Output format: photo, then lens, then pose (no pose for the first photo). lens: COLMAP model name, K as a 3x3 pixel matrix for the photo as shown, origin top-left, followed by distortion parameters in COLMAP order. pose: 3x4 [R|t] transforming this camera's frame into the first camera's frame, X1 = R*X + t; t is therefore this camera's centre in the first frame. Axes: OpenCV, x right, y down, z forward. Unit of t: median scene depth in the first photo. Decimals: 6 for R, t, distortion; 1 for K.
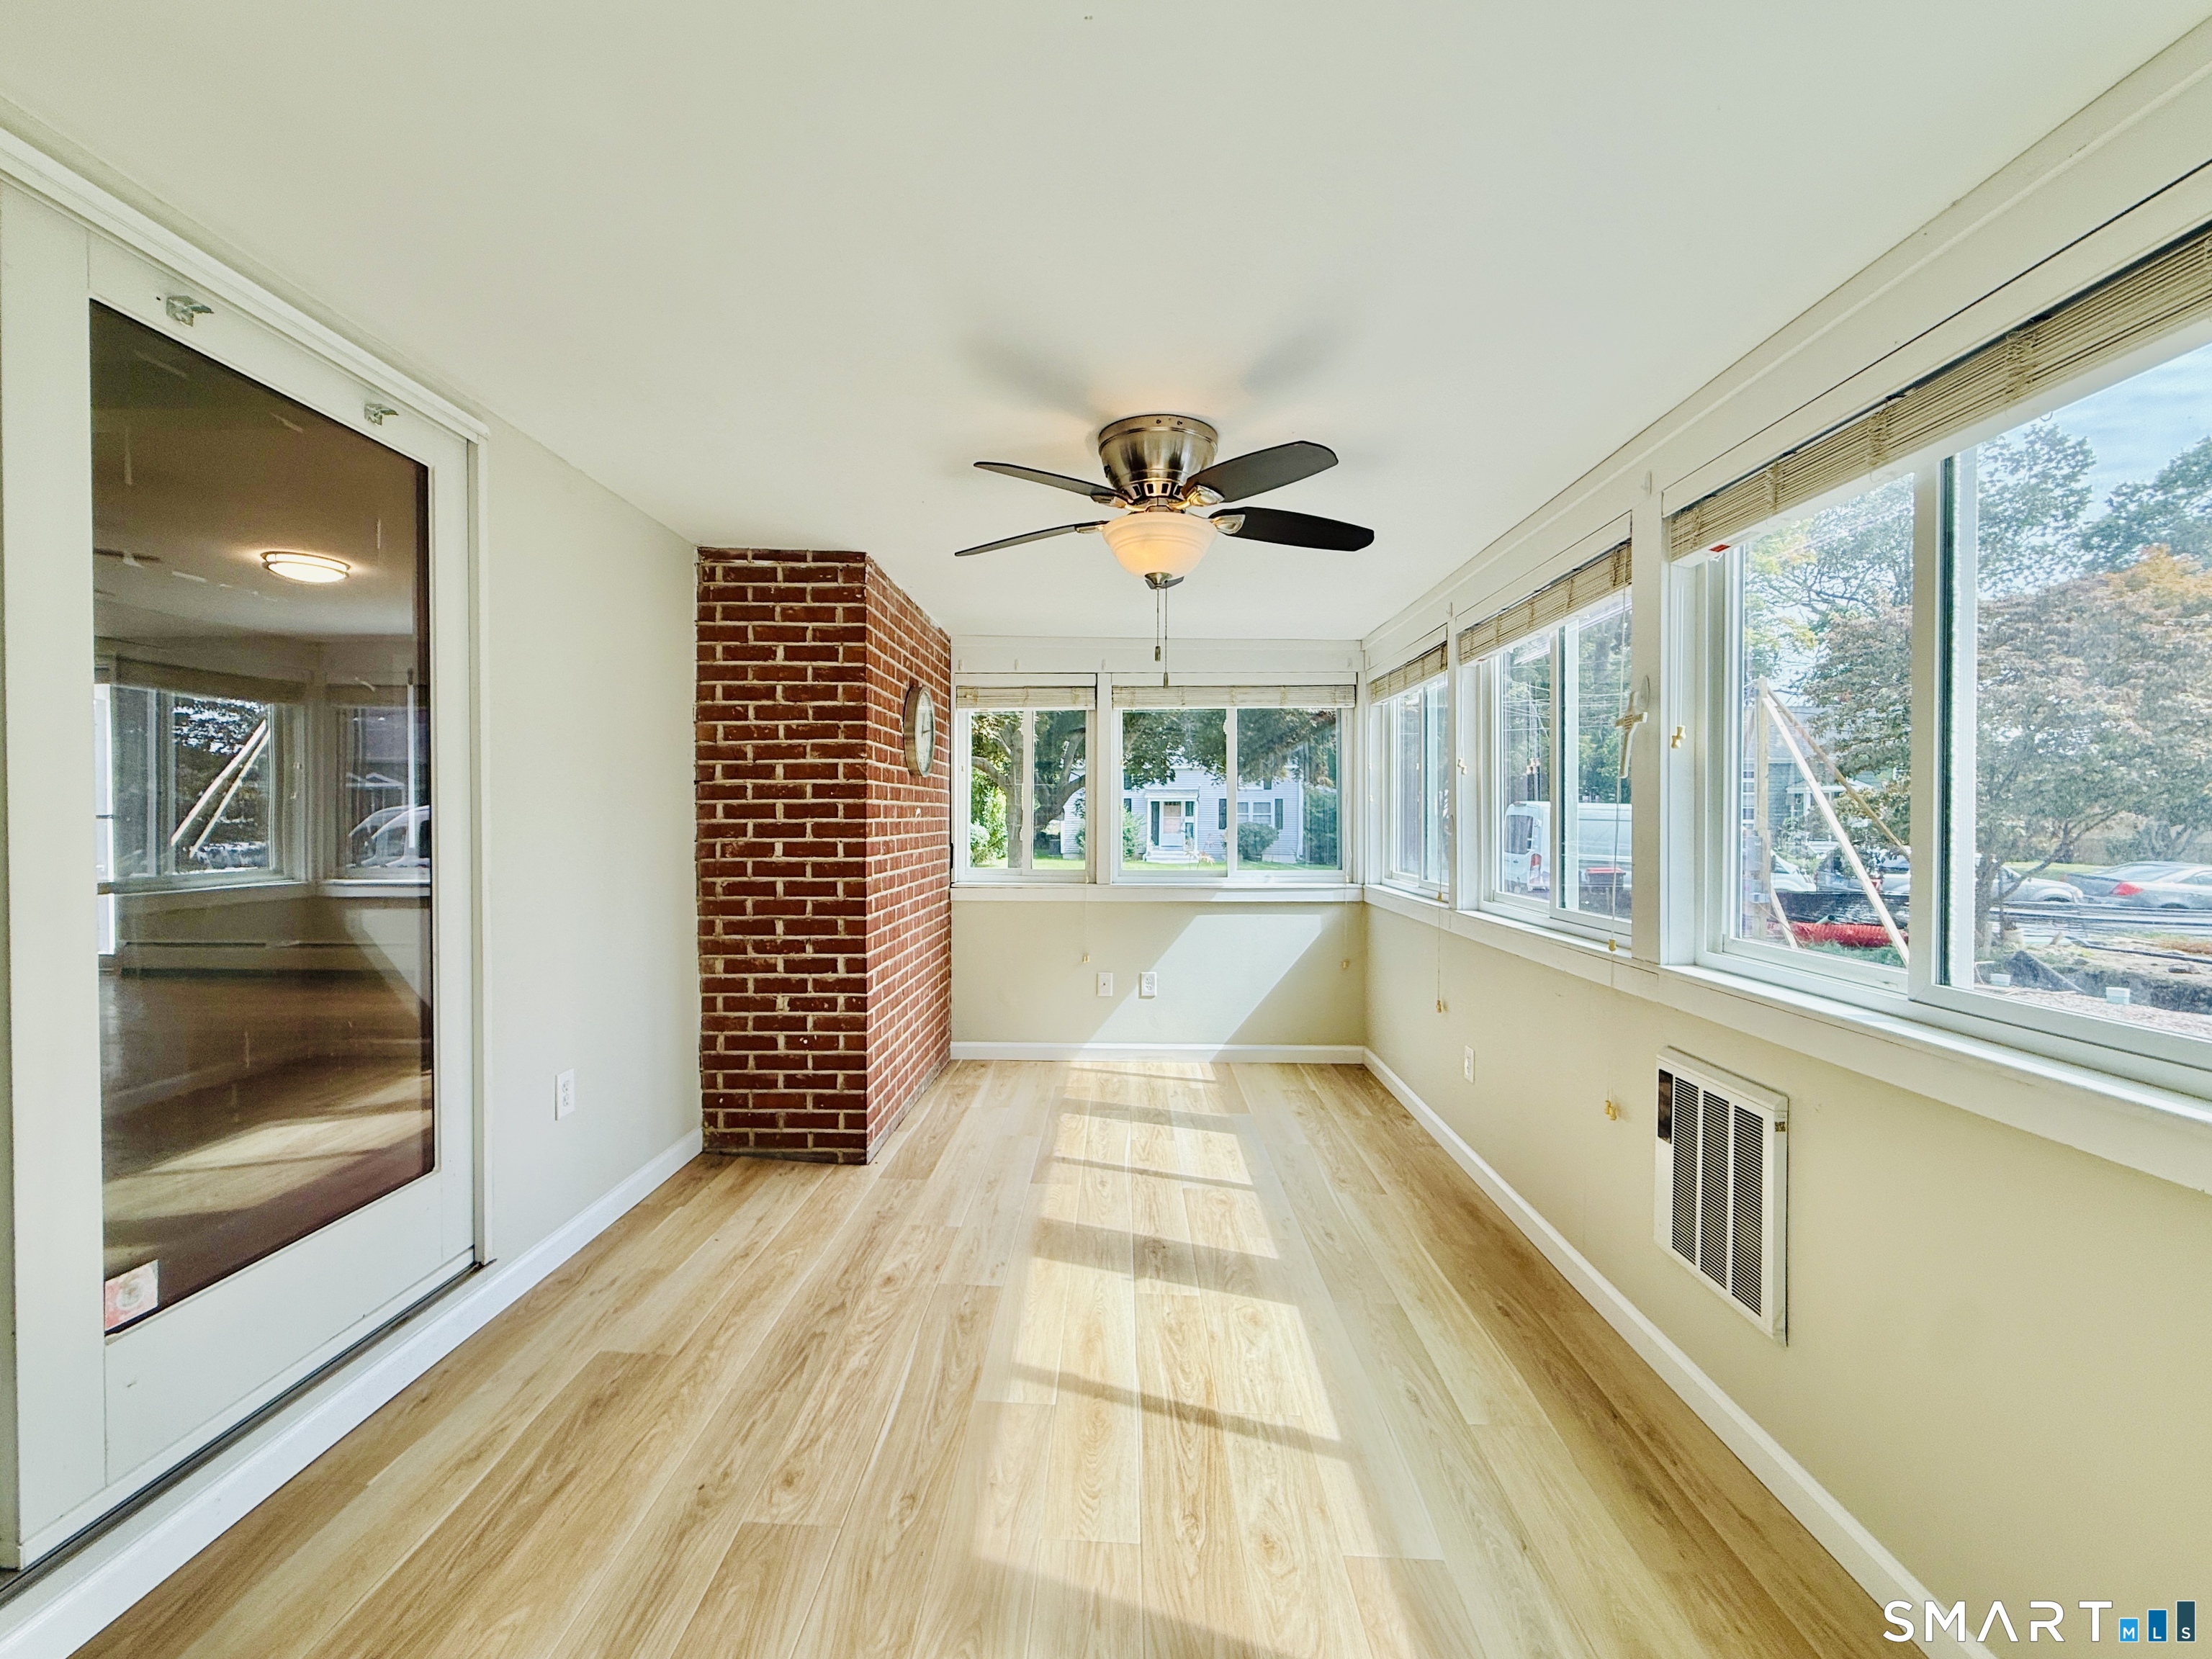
lens RADIAL K [[910.8, 0, 1100.2], [0, 910.8, 825.7], [0, 0, 1]] dist [0.000645, -0.000444]
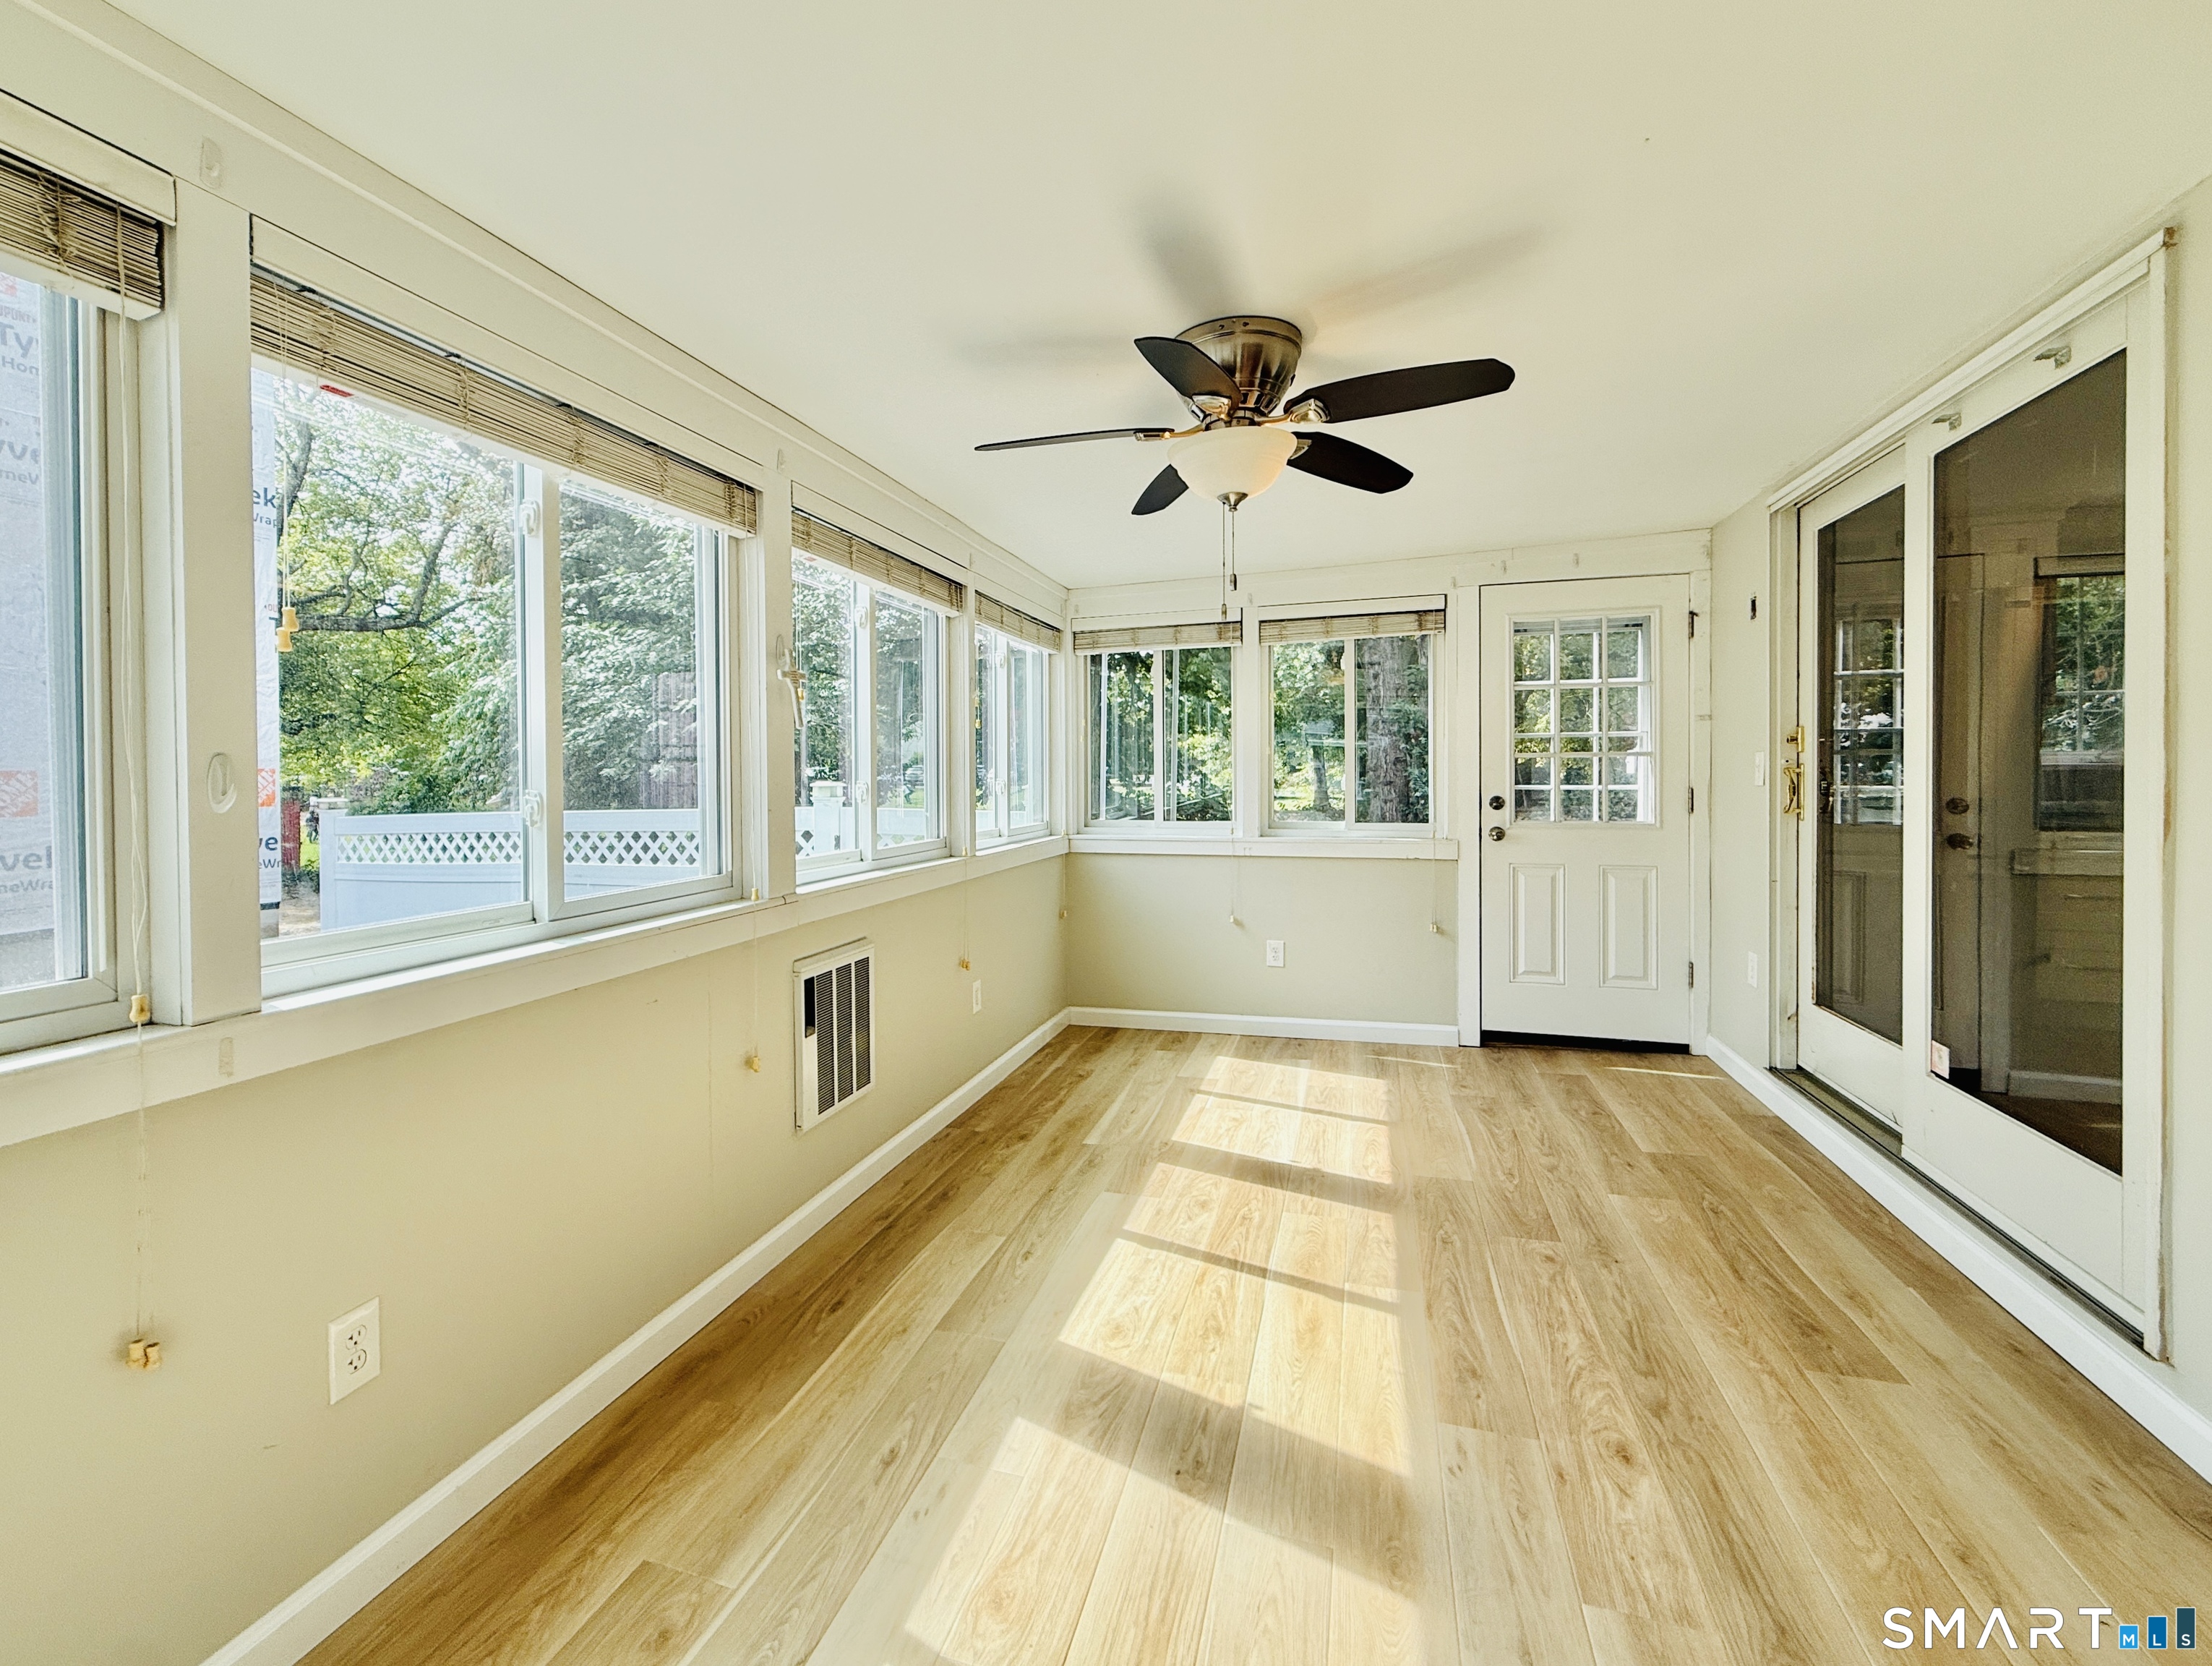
lens RADIAL K [[954.6, 0, 1037.9], [0, 954.6, 780.6], [0, 0, 1]] dist [0.000478, 0.000070]
pose [[-0.952764, -0.000889, 0.303711, -0.042915], [0.004800, 0.999827, 0.017984, -0.009109], [-0.303675, 0.018593, -0.952594, 2.143592]]
